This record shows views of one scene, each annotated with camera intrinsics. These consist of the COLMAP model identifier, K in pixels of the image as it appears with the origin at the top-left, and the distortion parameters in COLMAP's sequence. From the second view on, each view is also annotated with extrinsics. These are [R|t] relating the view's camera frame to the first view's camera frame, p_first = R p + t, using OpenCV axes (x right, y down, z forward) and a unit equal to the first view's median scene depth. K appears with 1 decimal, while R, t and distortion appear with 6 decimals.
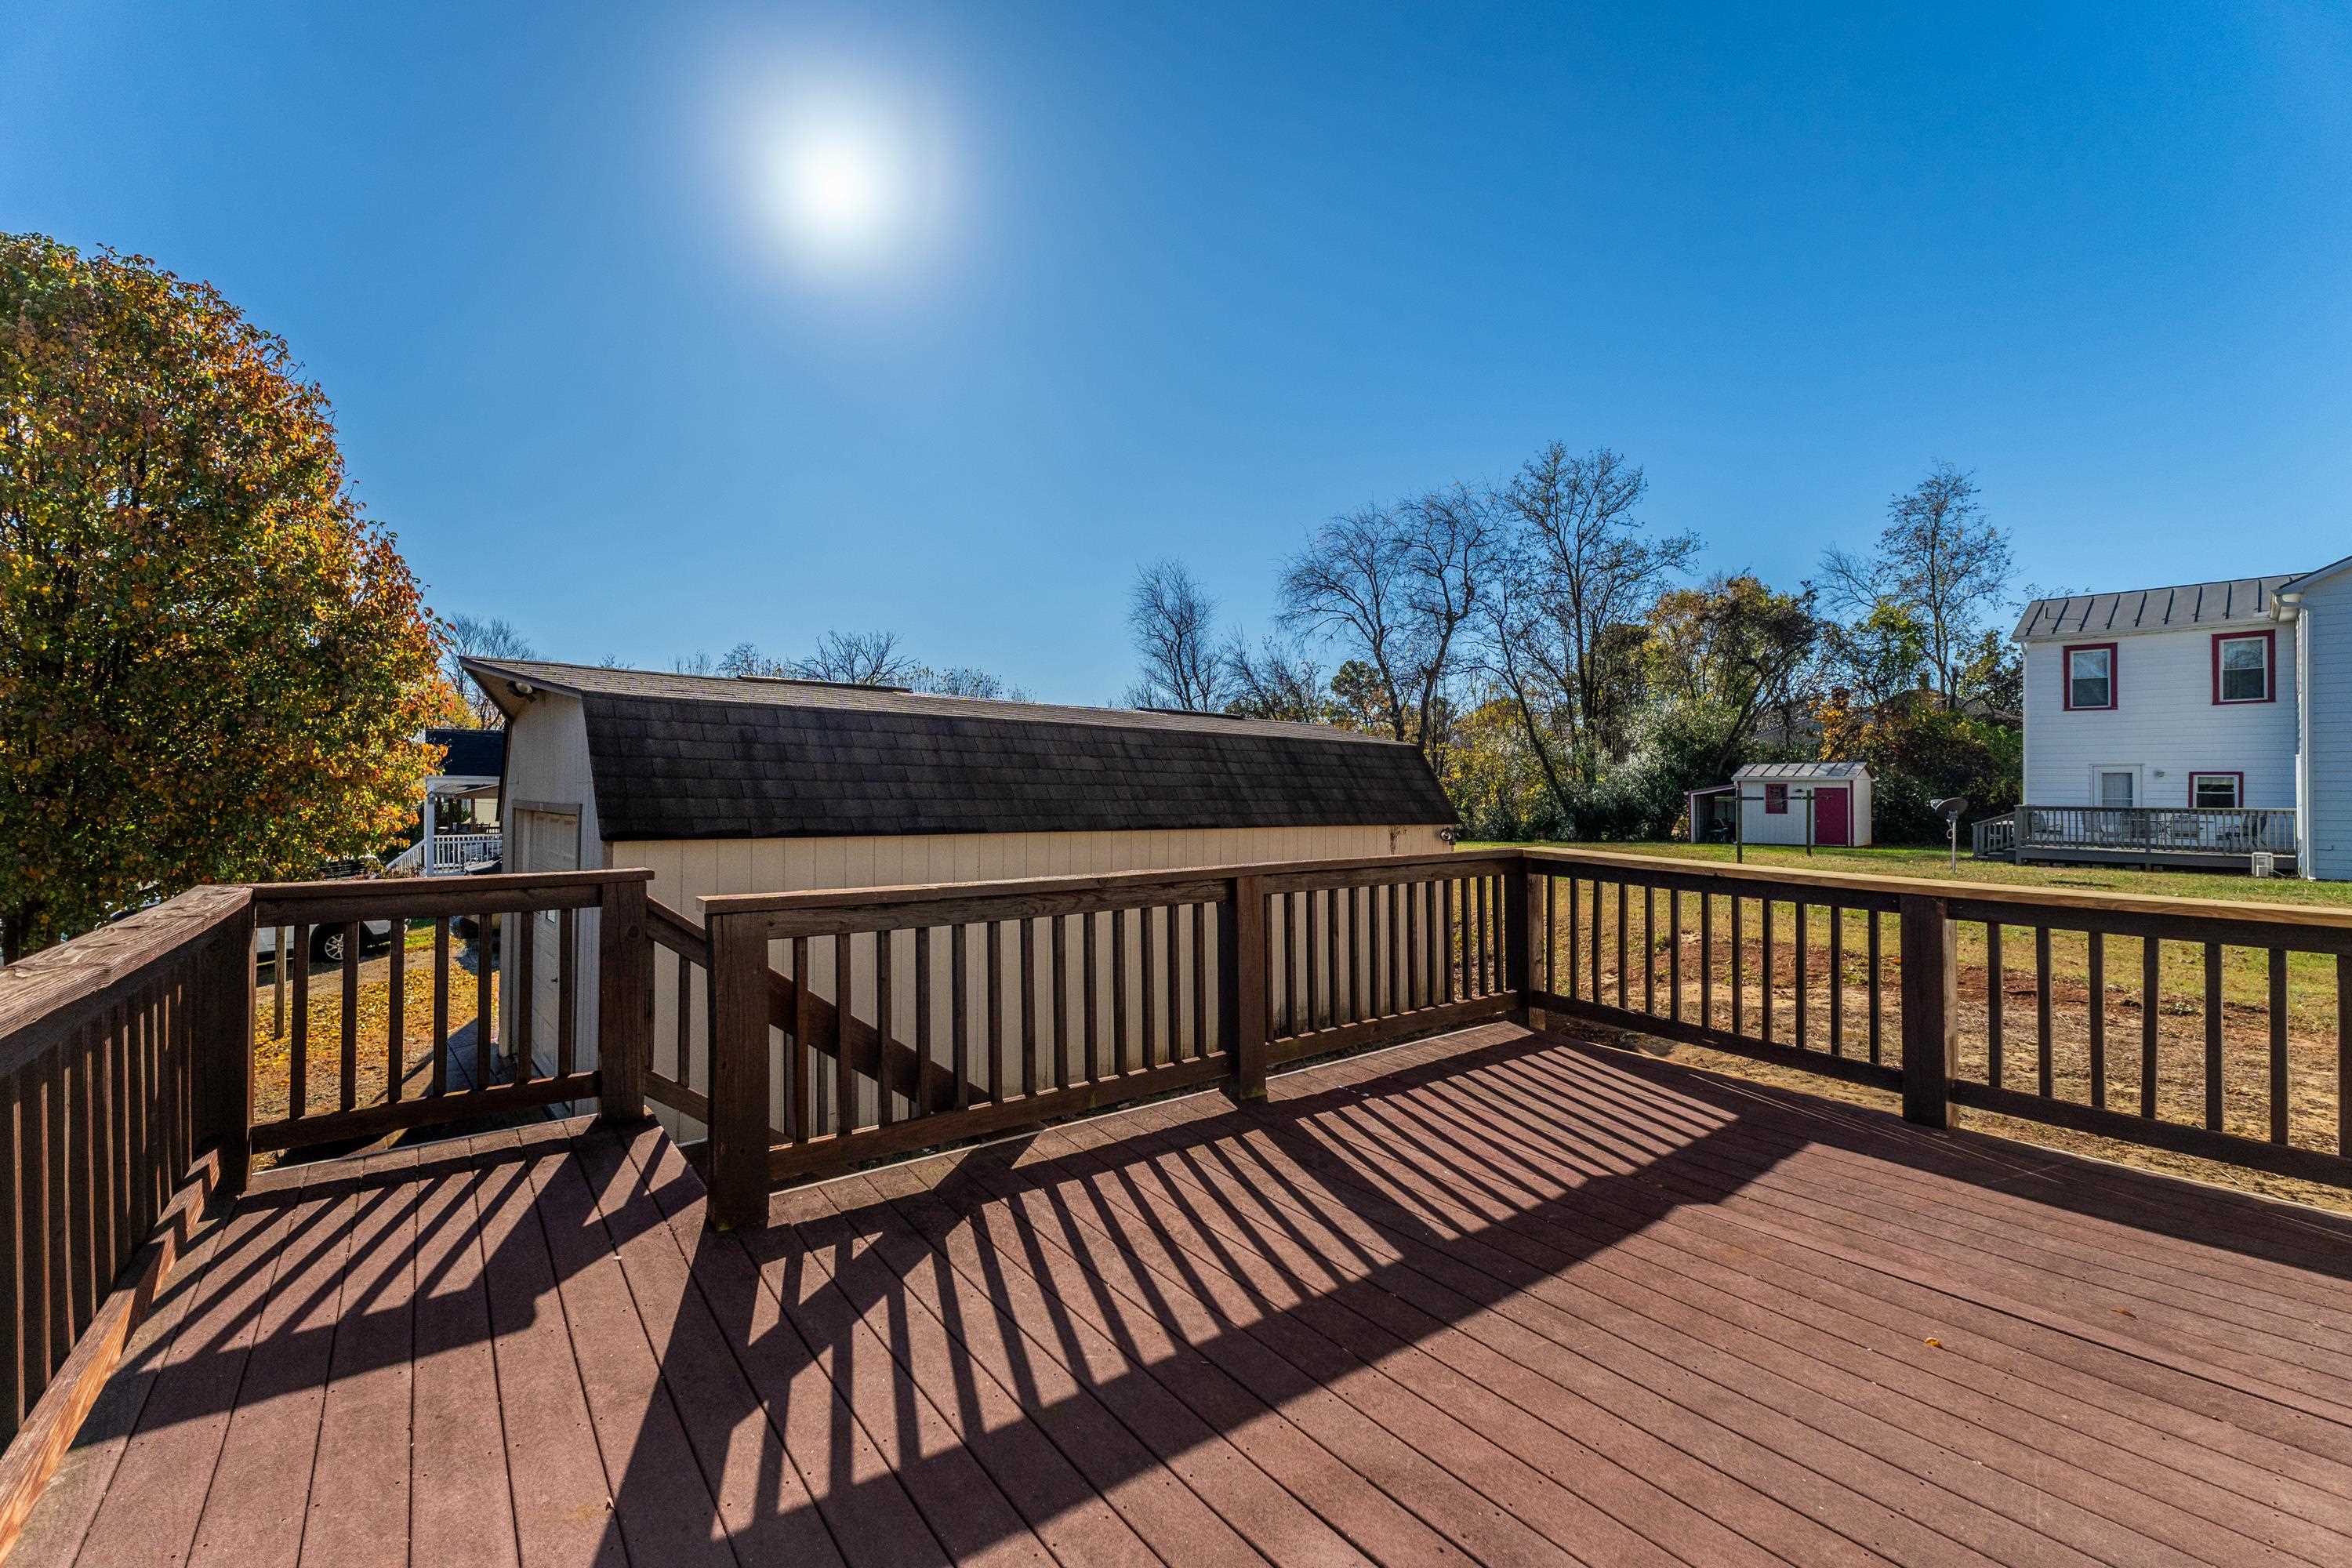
lens RADIAL K [[1011.0, 0, 1204.6], [0, 1011.0, 767.7], [0, 0, 1]] dist [-0.001153, -0.000393]
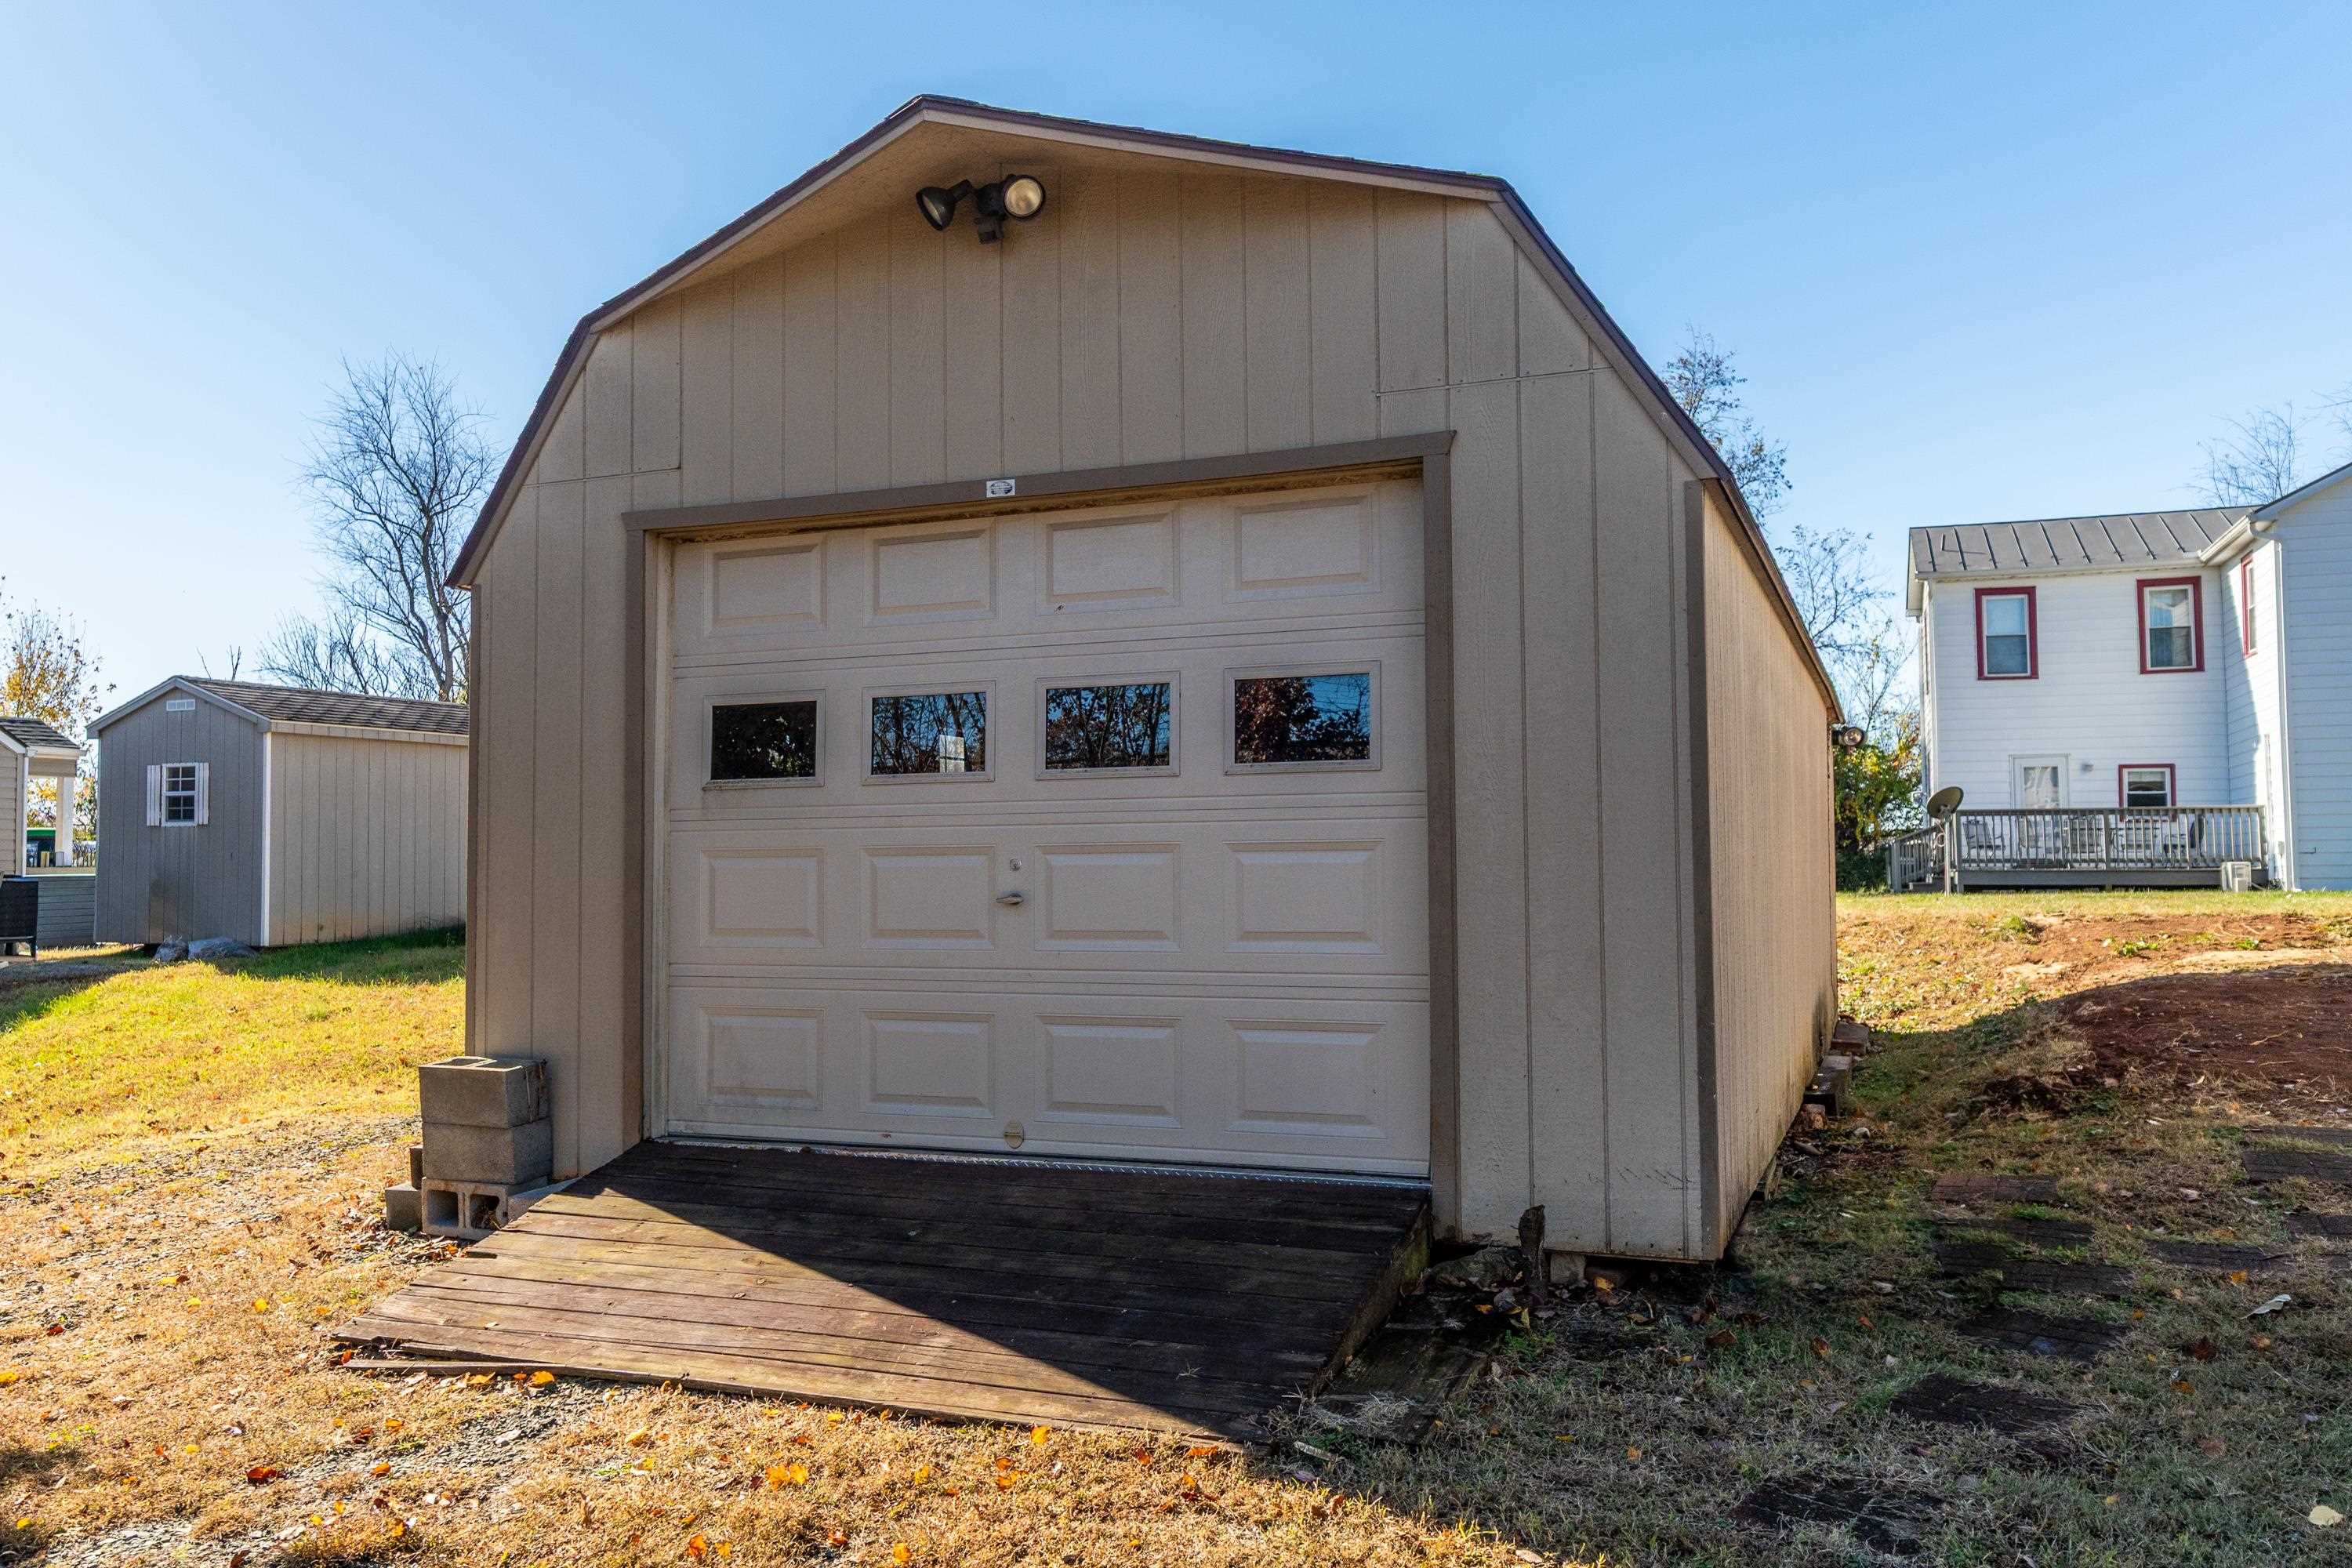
lens RADIAL K [[1921.8, 0, 1165.8], [0, 1921.8, 788.5], [0, 0, 1]] dist [0.001352, 0.003495]
pose [[0.891272, 0.007392, 0.453408, -0.339162], [0.005348, 0.999626, -0.026809, 0.067545], [-0.453437, 0.026318, 0.890900, 0.081432]]
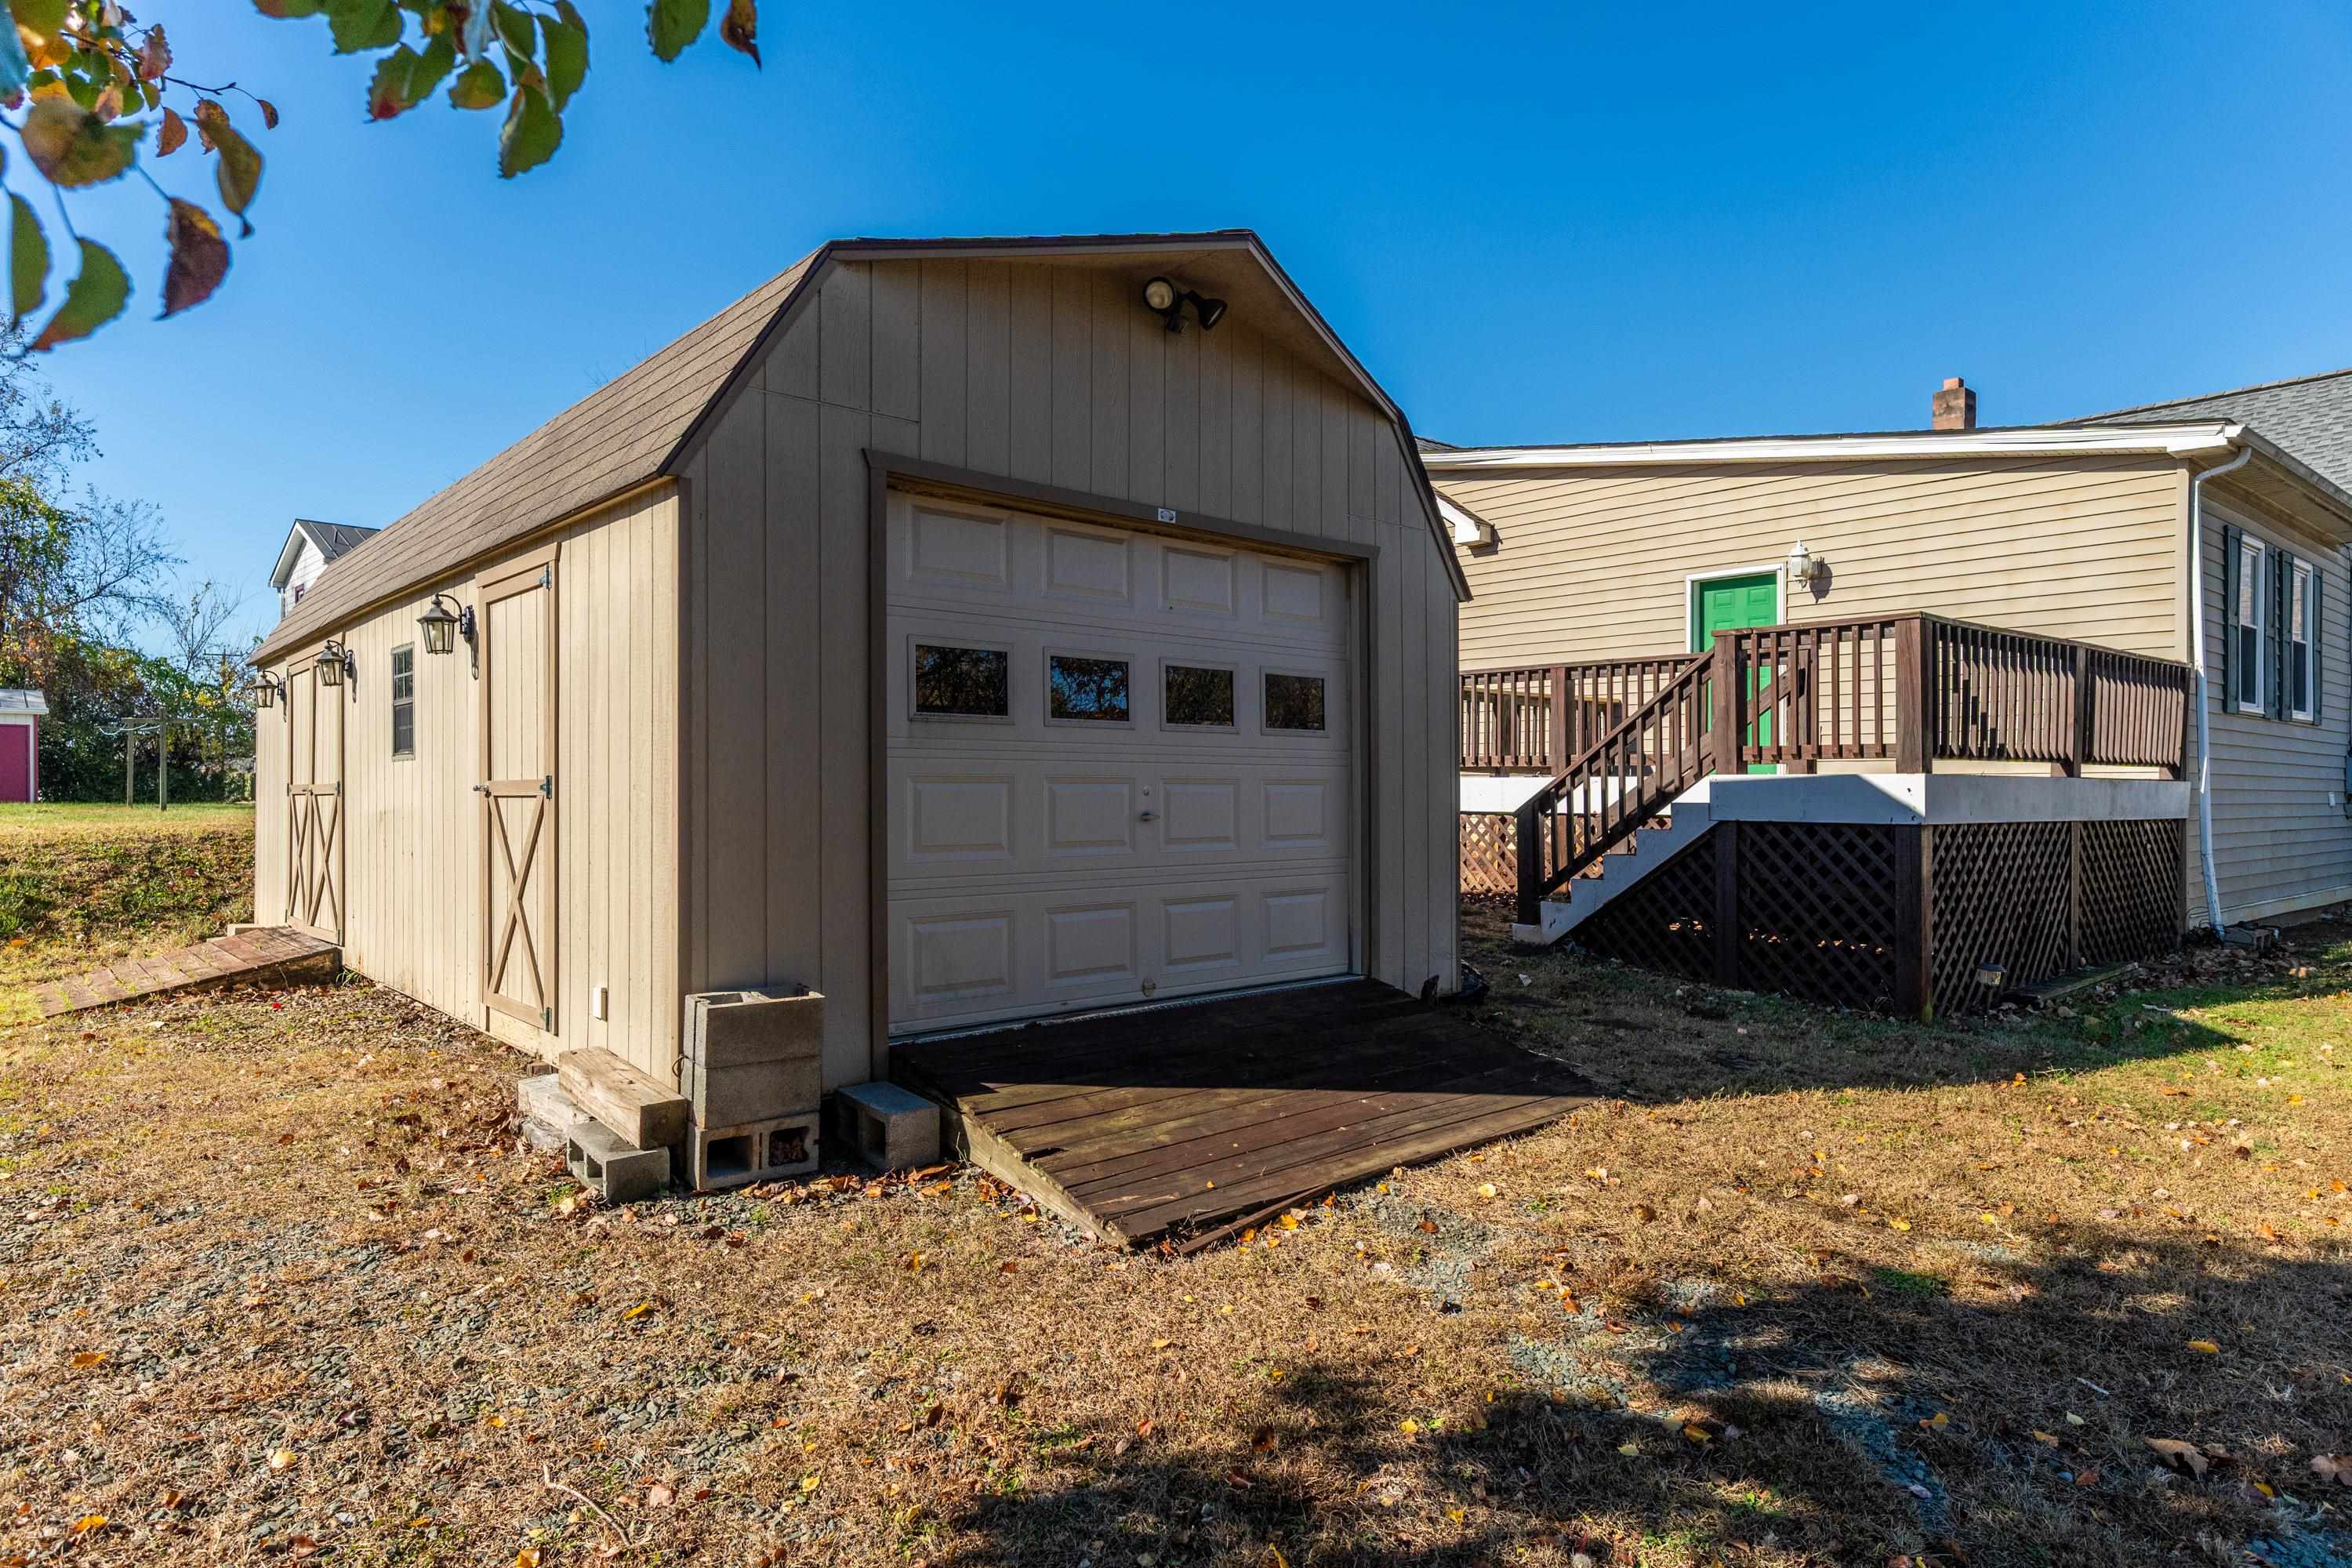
lens RADIAL K [[1327.3, 0, 1173.0], [0, 1327.3, 786.3], [0, 0, 1]] dist [-0.003108, -0.001007]
pose [[-0.027642, -0.005870, 0.999601, -0.510400], [-0.019206, 0.999801, 0.005340, 0.068585], [-0.999433, -0.019050, -0.027750, 0.366568]]
